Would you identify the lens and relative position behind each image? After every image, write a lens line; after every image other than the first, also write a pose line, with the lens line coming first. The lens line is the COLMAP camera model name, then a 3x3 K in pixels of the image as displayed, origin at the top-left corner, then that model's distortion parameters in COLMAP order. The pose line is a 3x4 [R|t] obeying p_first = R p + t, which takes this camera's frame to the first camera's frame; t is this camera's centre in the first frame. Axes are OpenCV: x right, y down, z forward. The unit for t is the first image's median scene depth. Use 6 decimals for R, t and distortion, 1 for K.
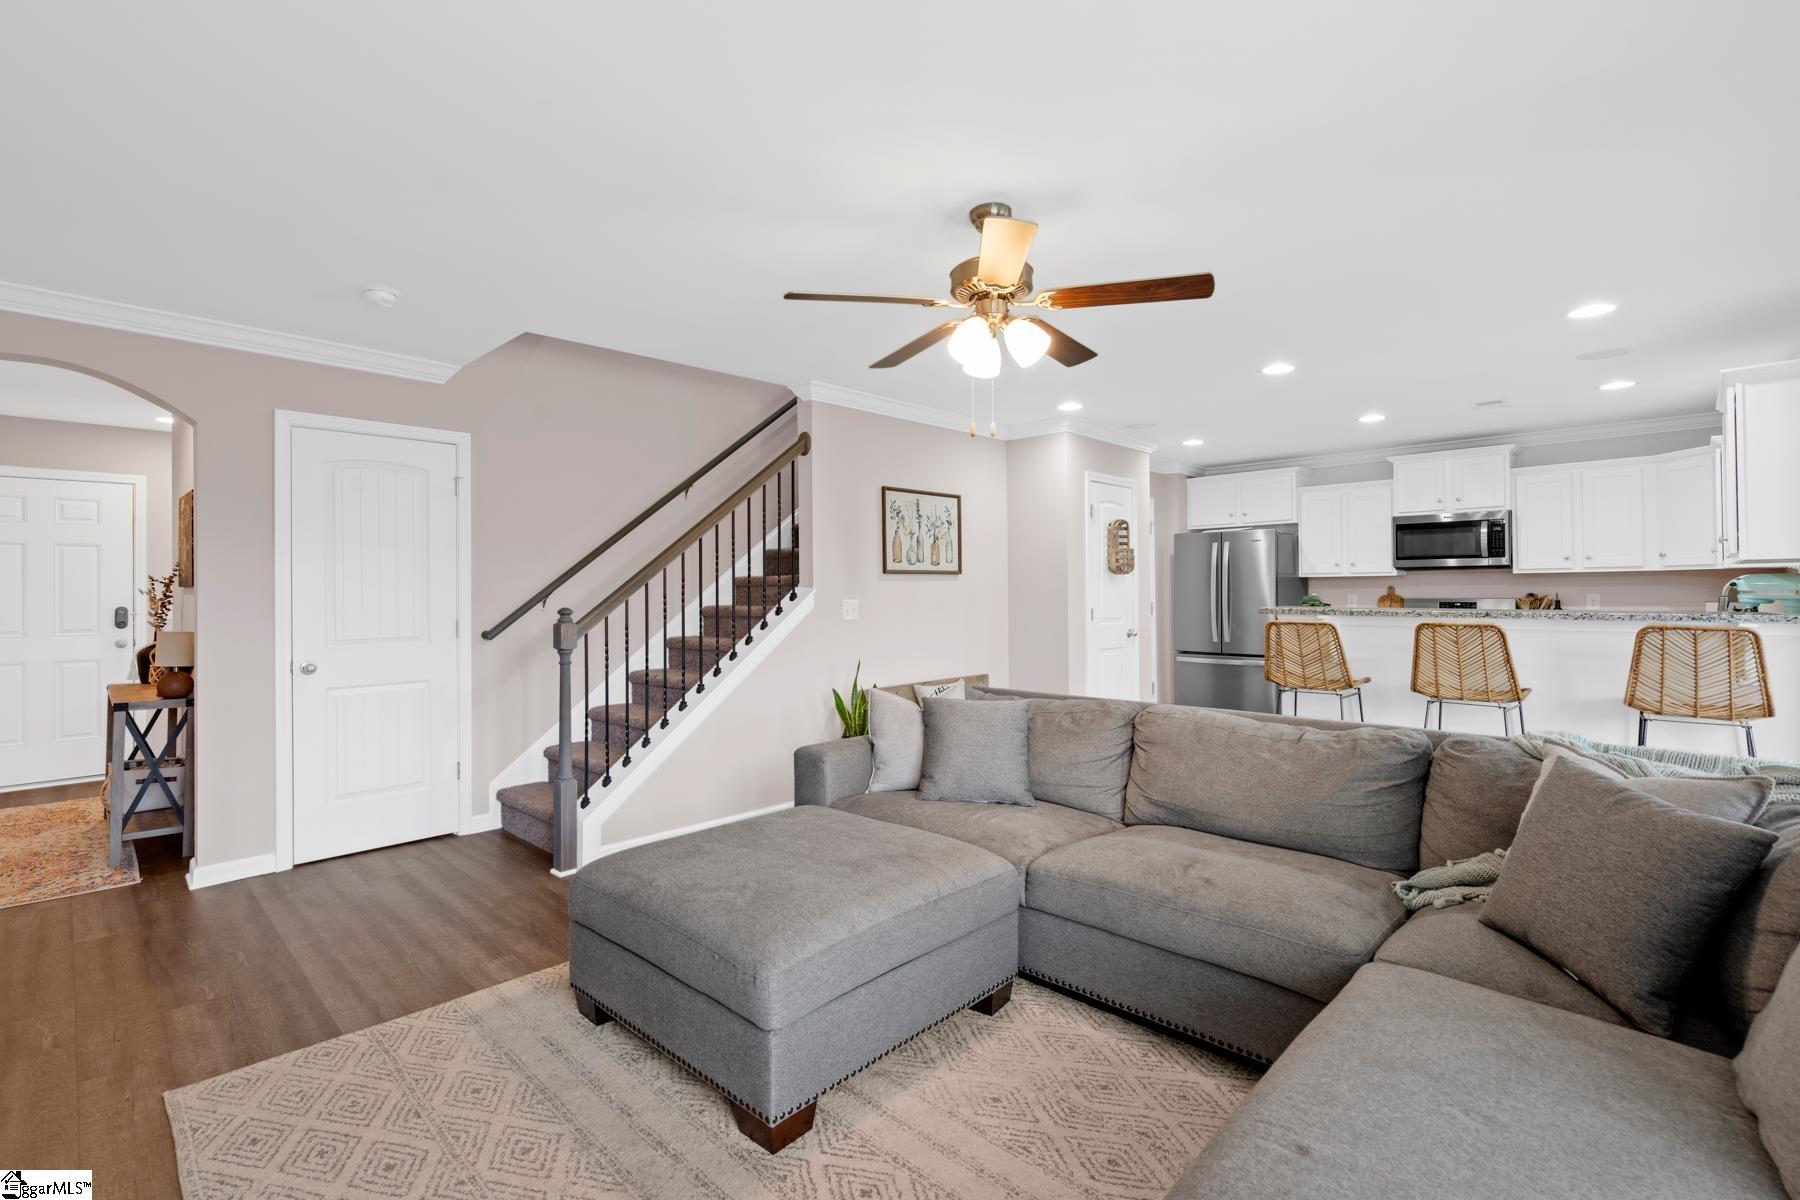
lens RADIAL K [[821.9, 0, 906.7], [0, 821.9, 592.0], [0, 0, 1]] dist [-0.004912, 0.001371]
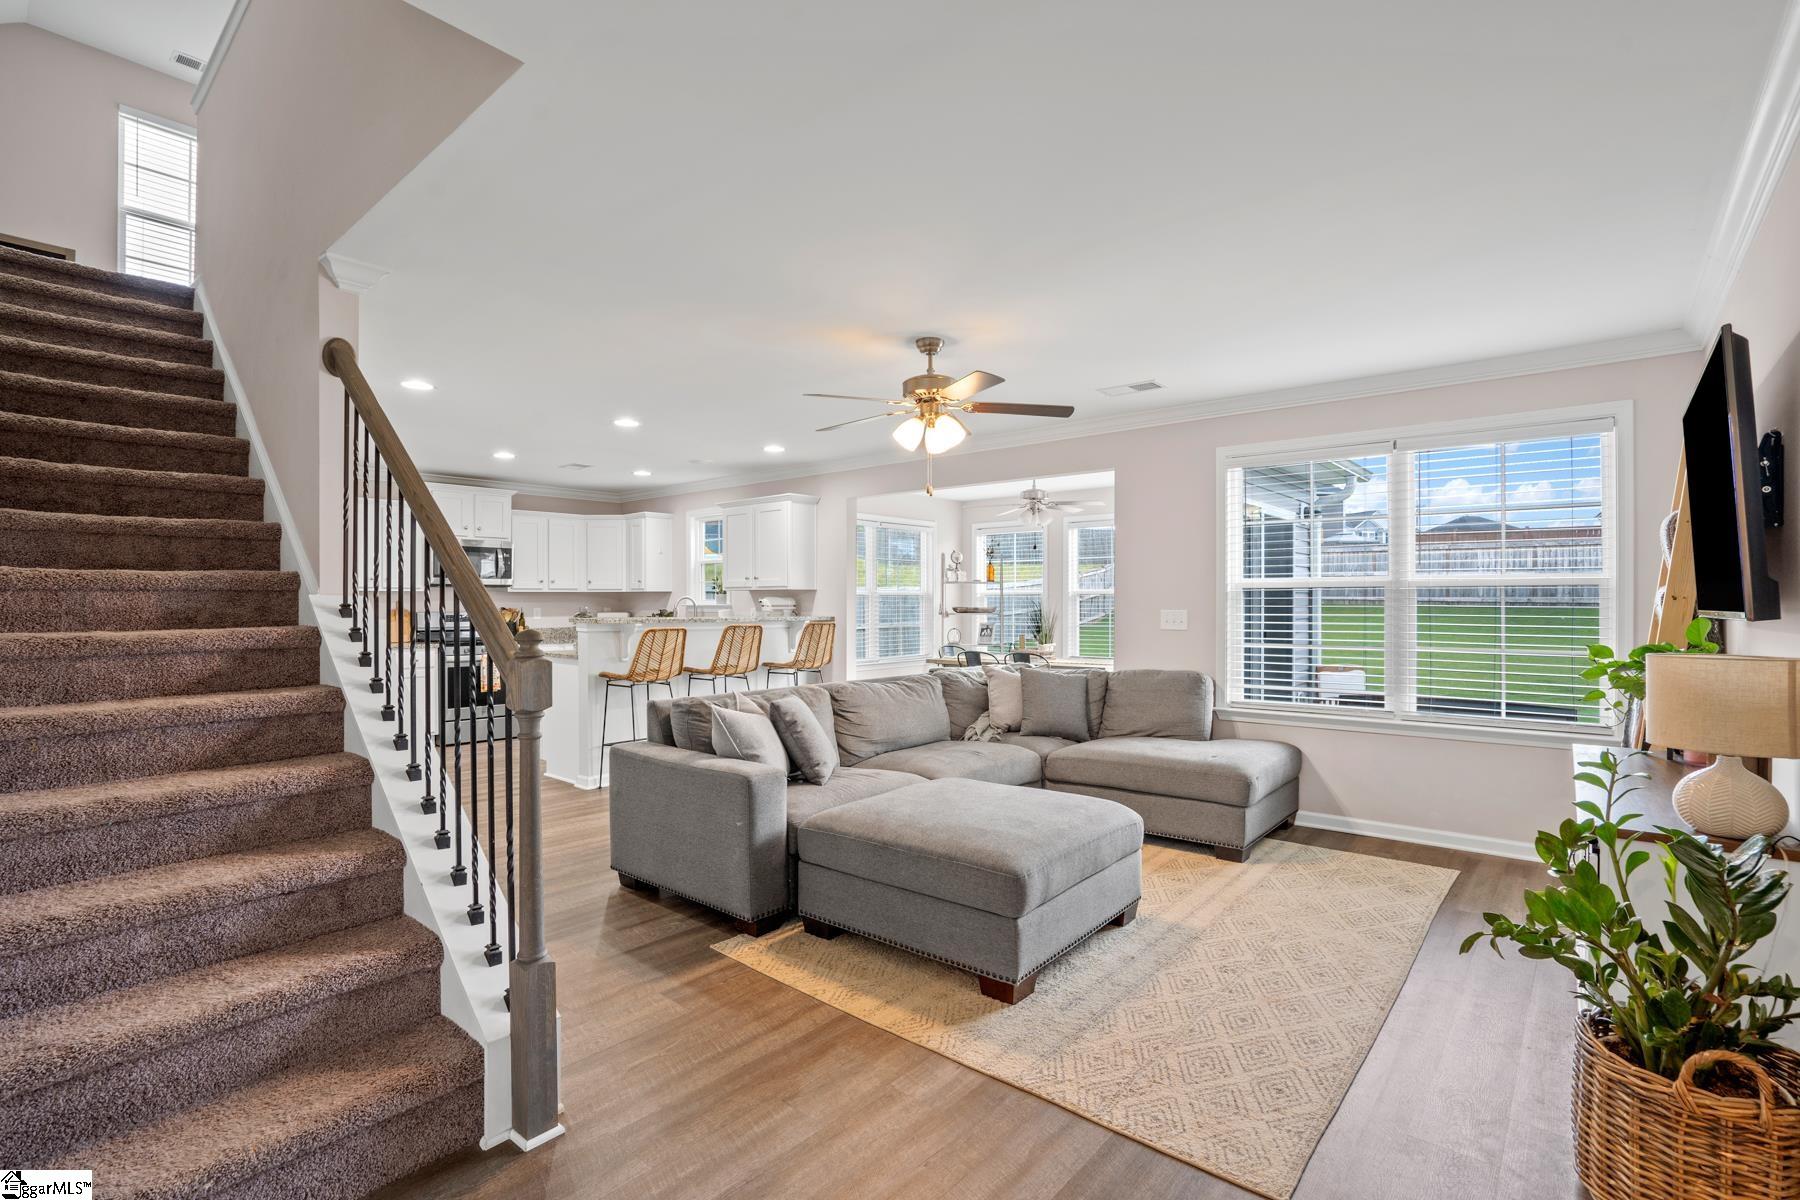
lens RADIAL K [[821.9, 0, 897.4], [0, 821.9, 607.3], [0, 0, 1]] dist [-0.004912, 0.001371]
pose [[-0.052143, 0.002007, 0.998638, -0.641130], [-0.000748, 0.999998, -0.002049, 0.004199], [-0.998639, -0.000854, -0.052141, 0.537414]]
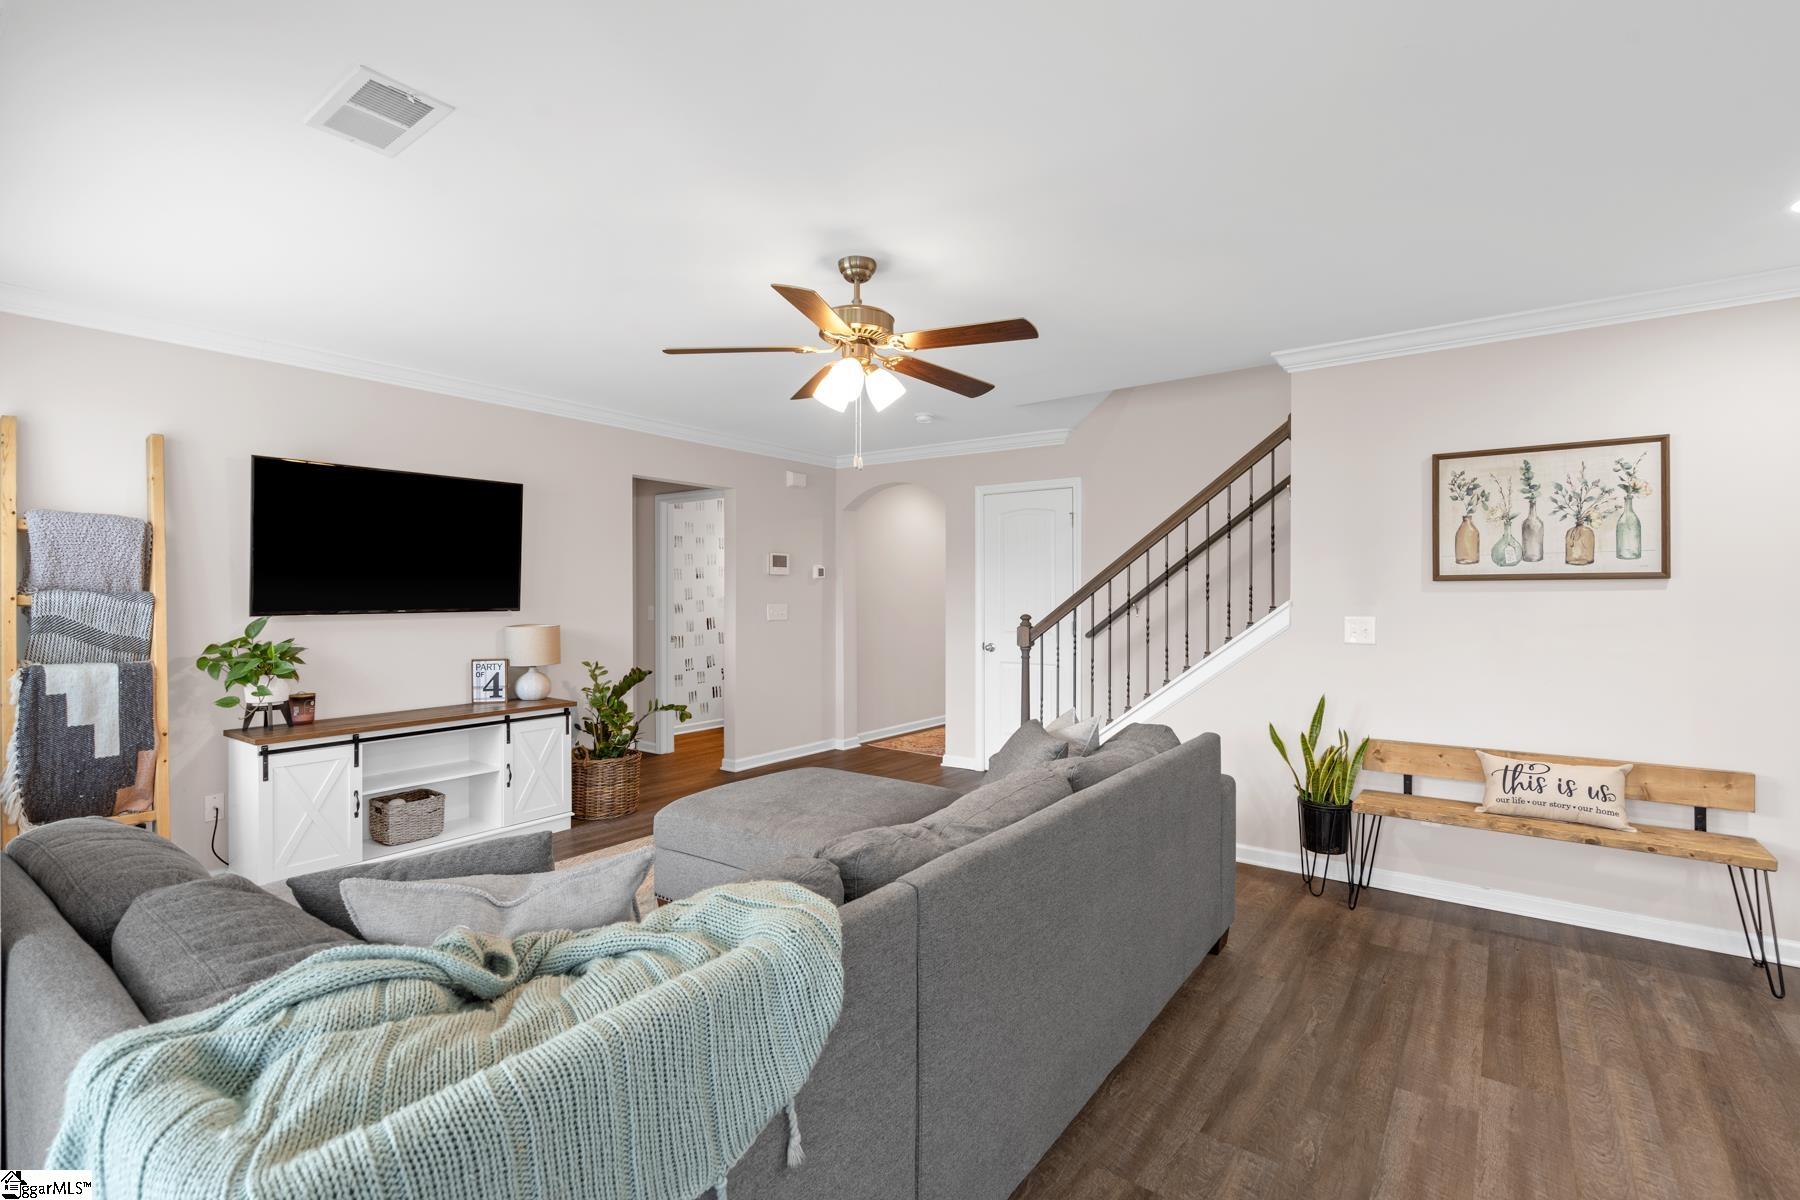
lens RADIAL K [[821.9, 0, 898.5], [0, 821.9, 586.3], [0, 0, 1]] dist [-0.004912, 0.001371]
pose [[0.129152, -0.000199, -0.991625, 0.569586], [-0.000278, 1.000000, -0.000237, -0.016509], [0.991625, 0.000306, 0.129151, 0.437717]]
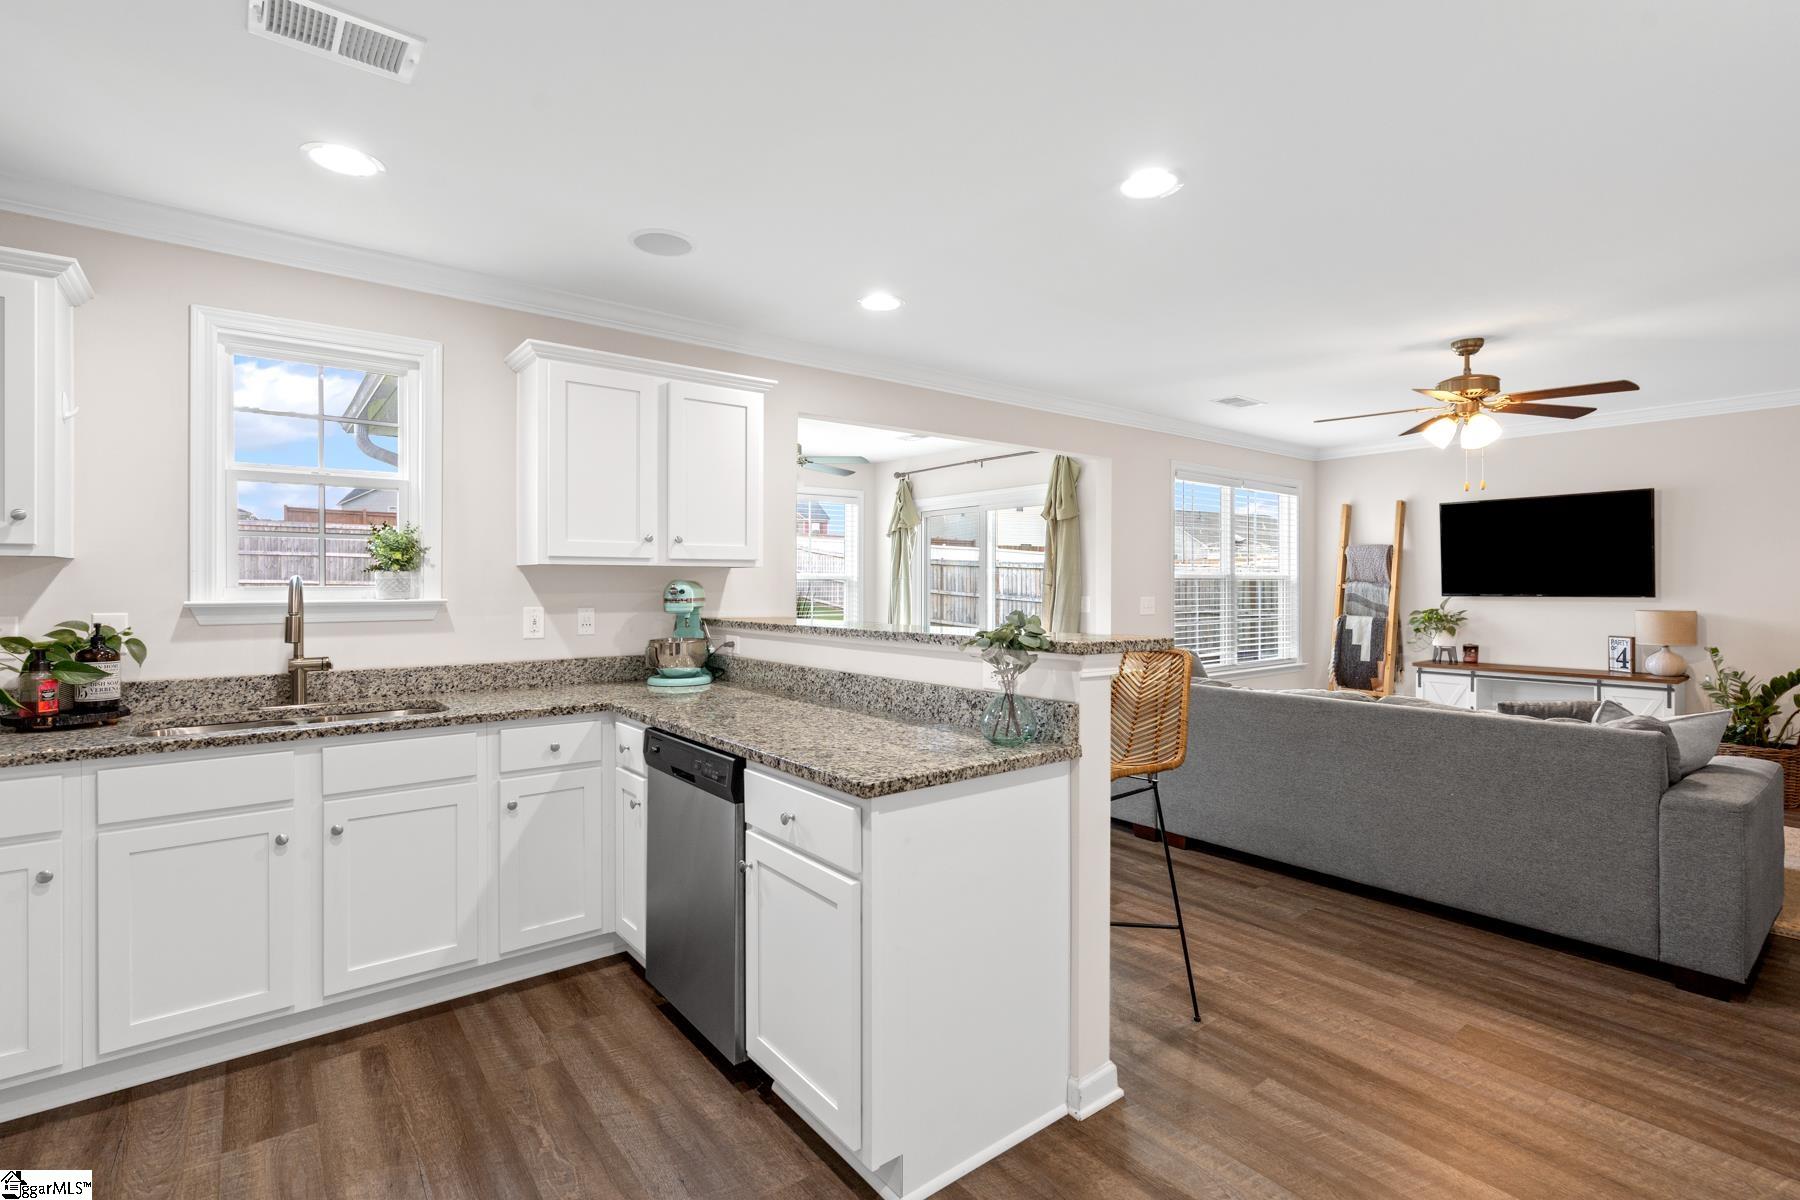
lens RADIAL K [[821.9, 0, 892.4], [0, 821.9, 586.3], [0, 0, 1]] dist [-0.004912, 0.001371]
pose [[-0.990365, 0.006643, 0.138324, 0.443252], [0.006531, 0.999978, -0.001263, -0.009382], [-0.138329, -0.000347, -0.990386, 1.273817]]
